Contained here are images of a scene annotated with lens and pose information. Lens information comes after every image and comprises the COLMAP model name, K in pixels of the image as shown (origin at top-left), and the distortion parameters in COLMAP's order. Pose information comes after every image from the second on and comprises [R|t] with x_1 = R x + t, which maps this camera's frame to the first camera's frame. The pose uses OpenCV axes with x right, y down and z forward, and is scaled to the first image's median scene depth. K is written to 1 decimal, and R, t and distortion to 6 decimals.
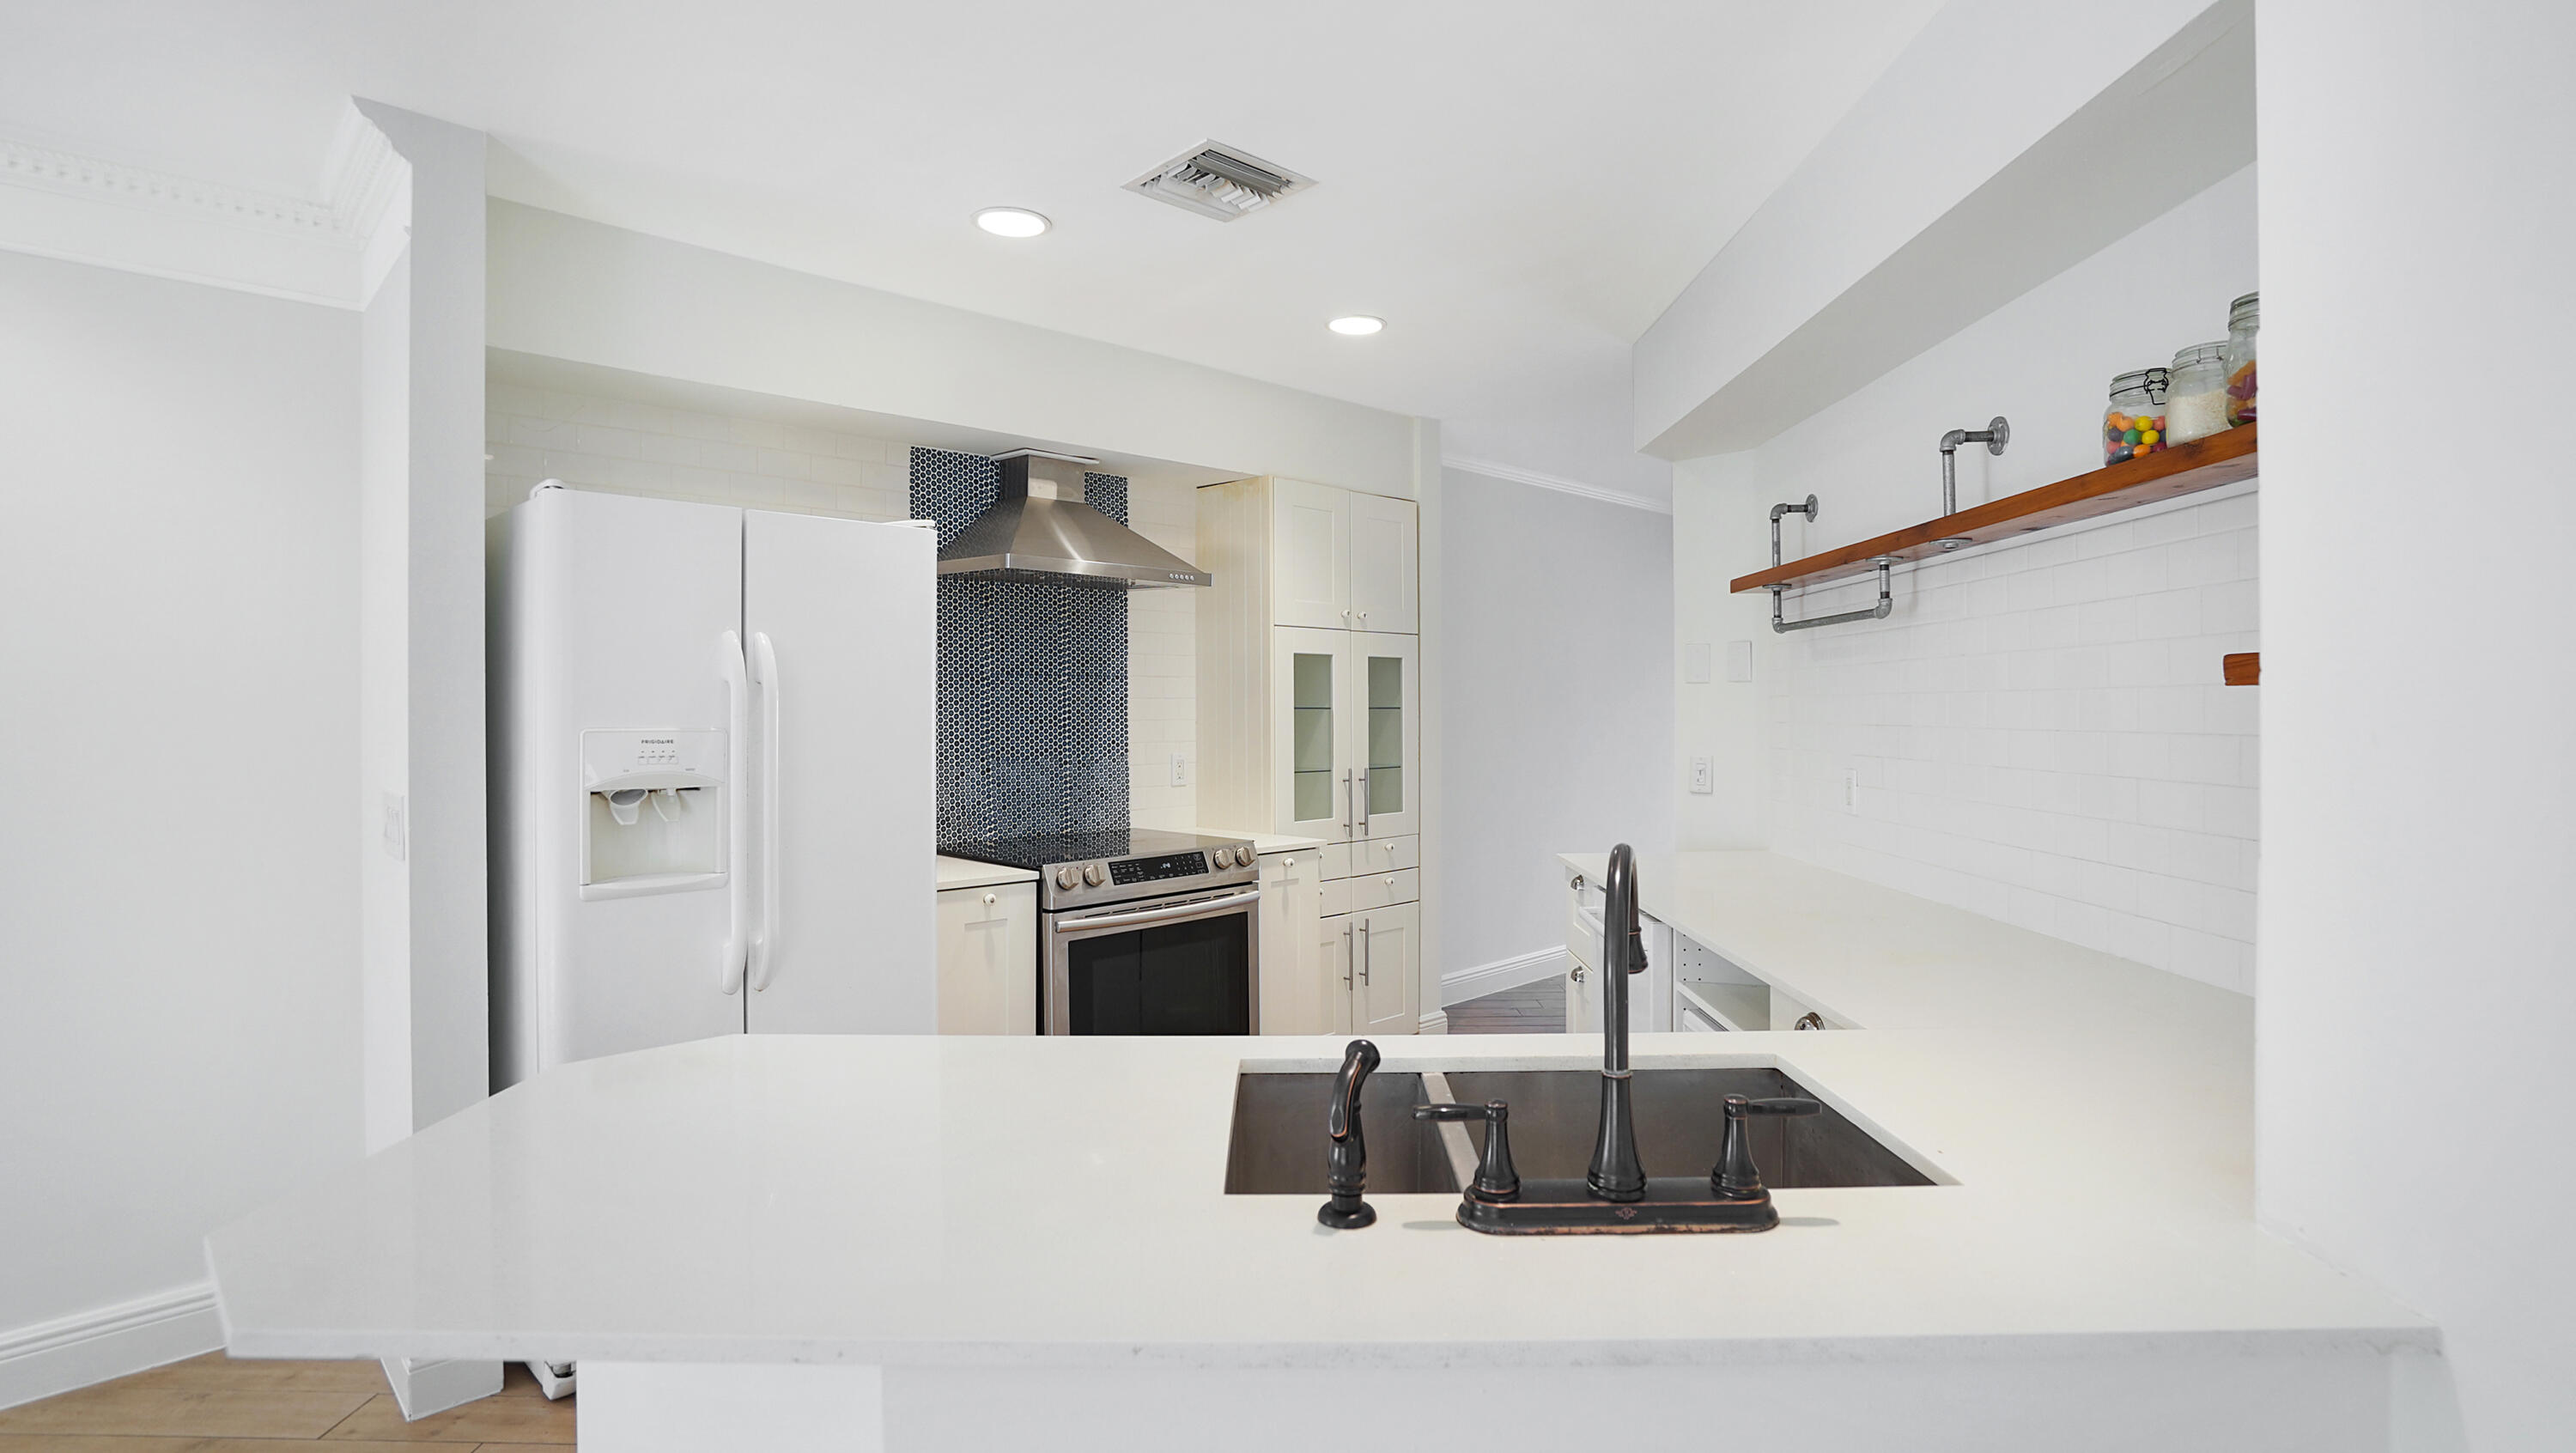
lens RADIAL K [[1222.9, 0, 1272.5], [0, 1222.9, 706.5], [0, 0, 1]] dist [-0.048383, 0.014027]
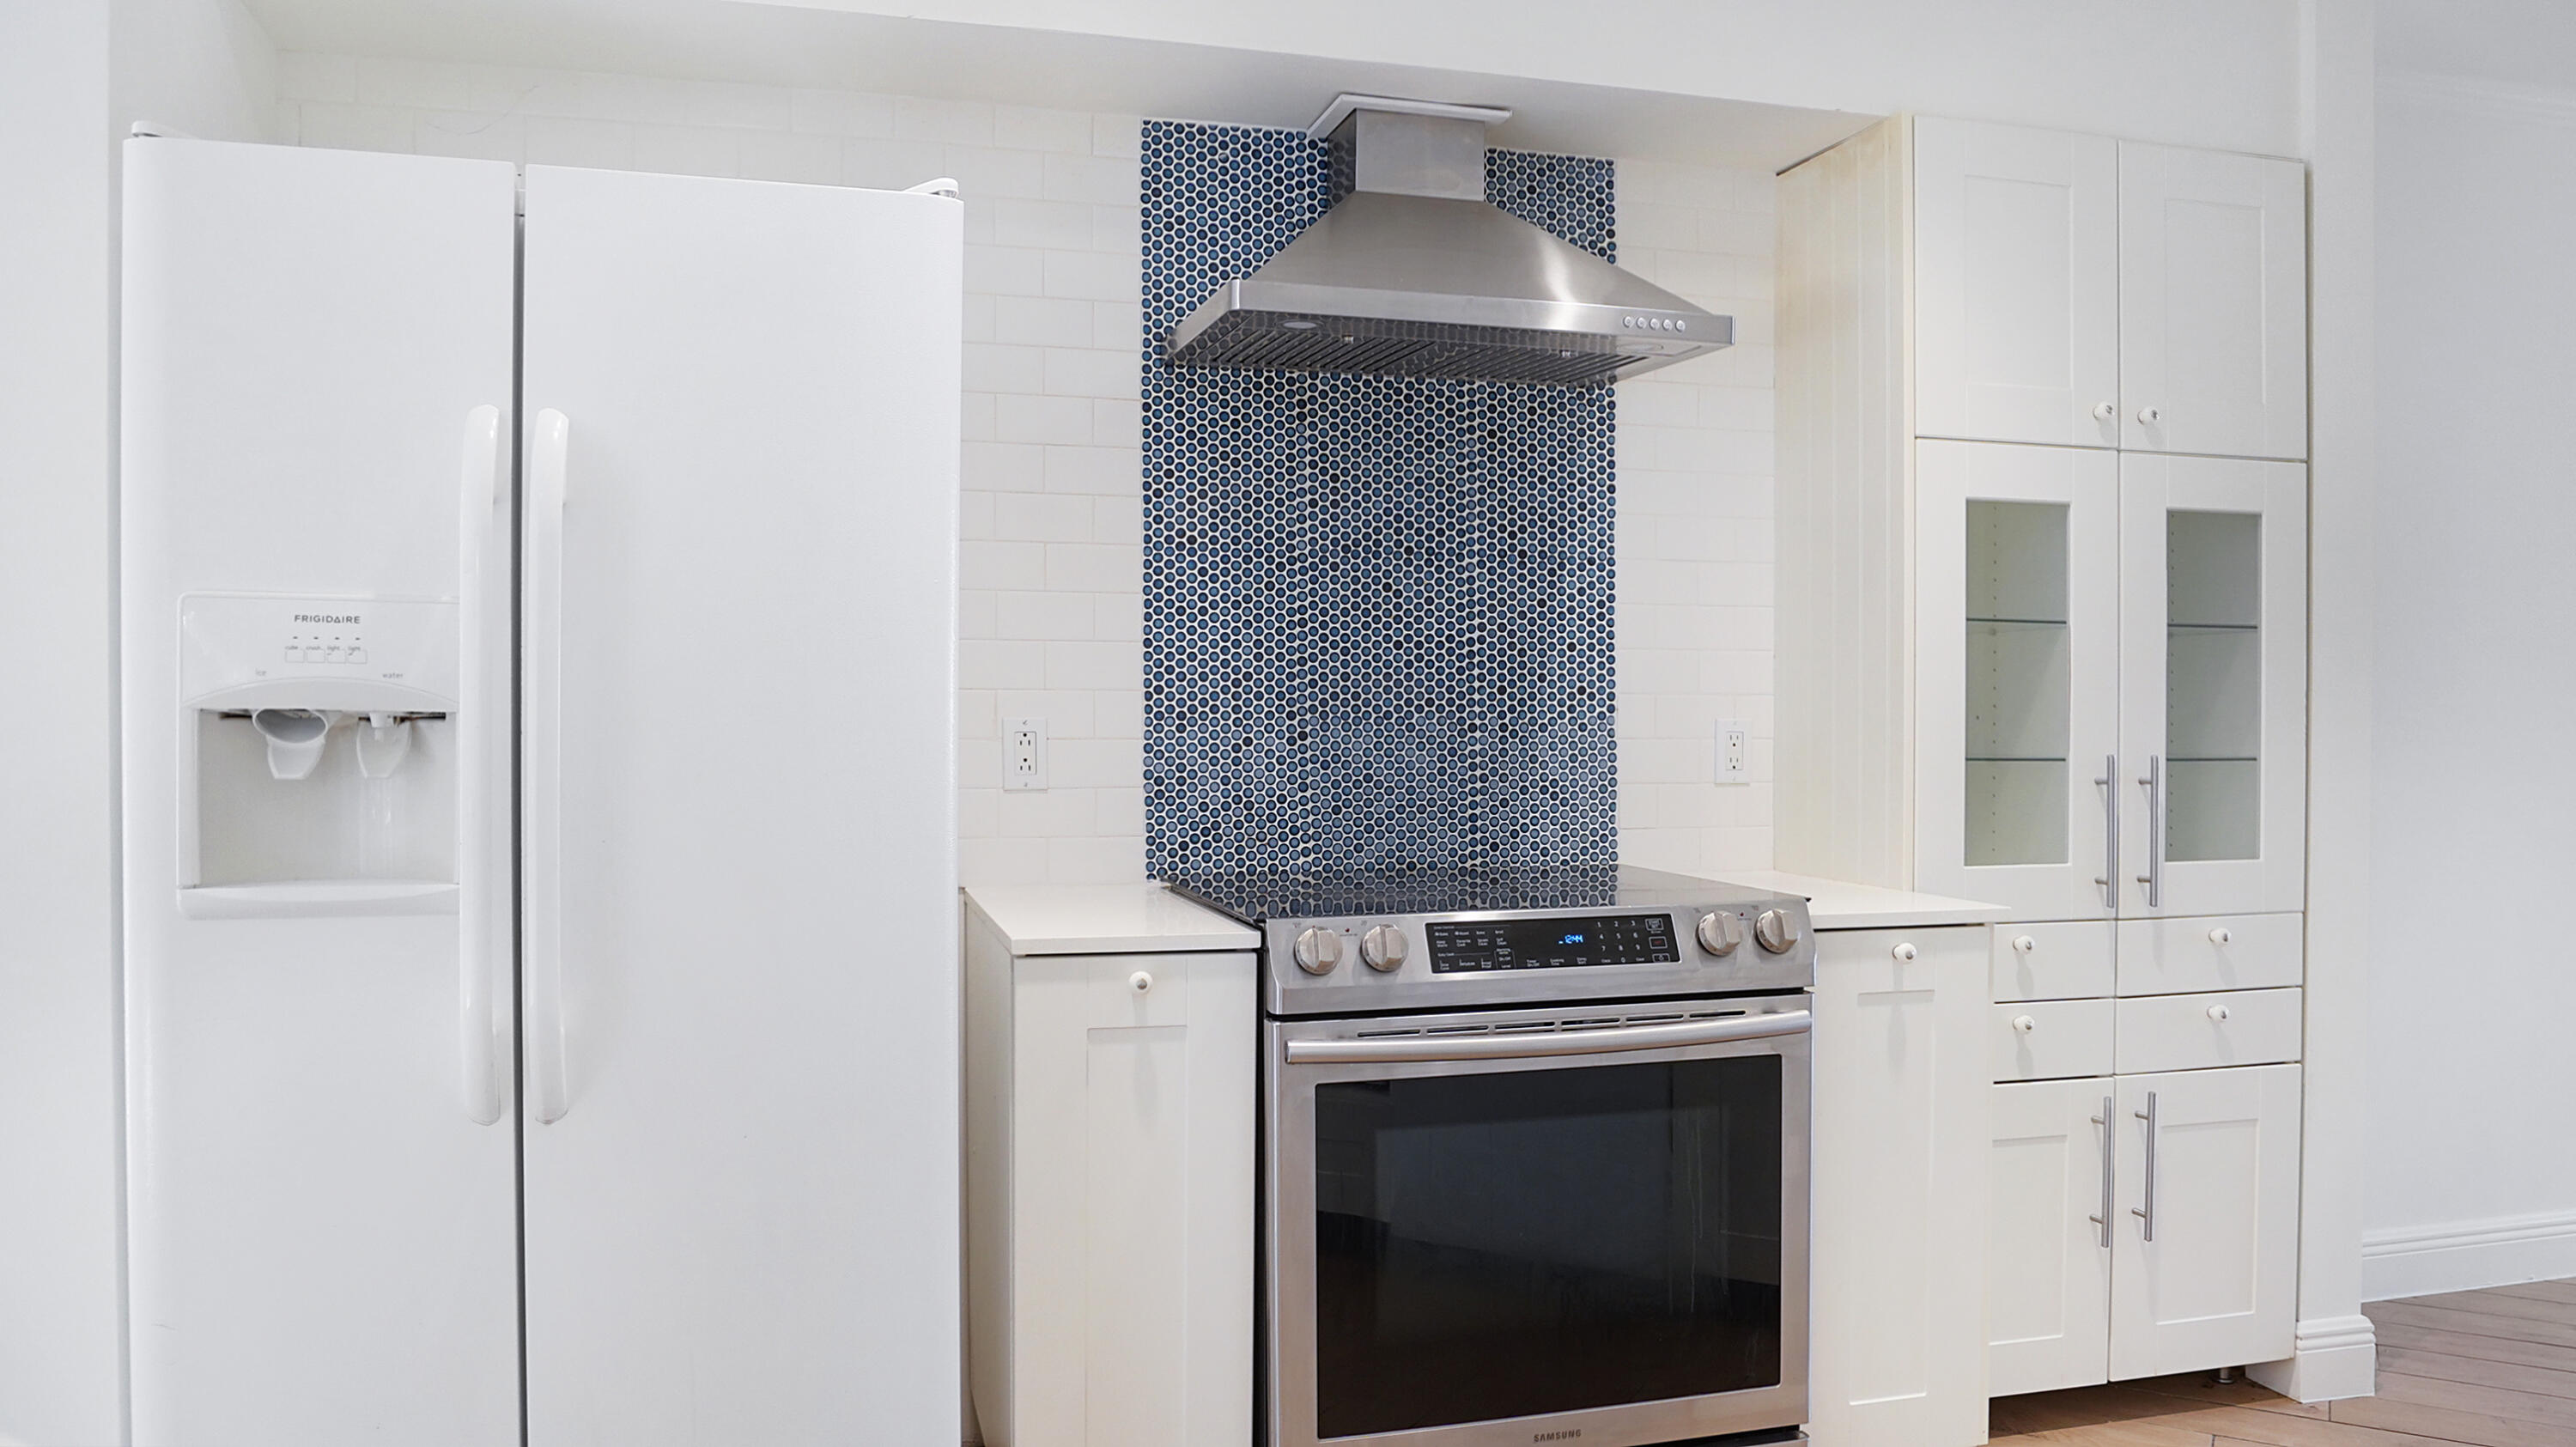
lens RADIAL K [[1824.7, 0, 1288.0], [0, 1824.7, 723.5], [0, 0, 1]] dist [-0.060036, 0.032872]
pose [[0.880739, 0.010096, -0.473493, 0.126902], [-0.005005, 0.999915, 0.012011, 0.037213], [0.473575, -0.008209, 0.880715, 0.311323]]
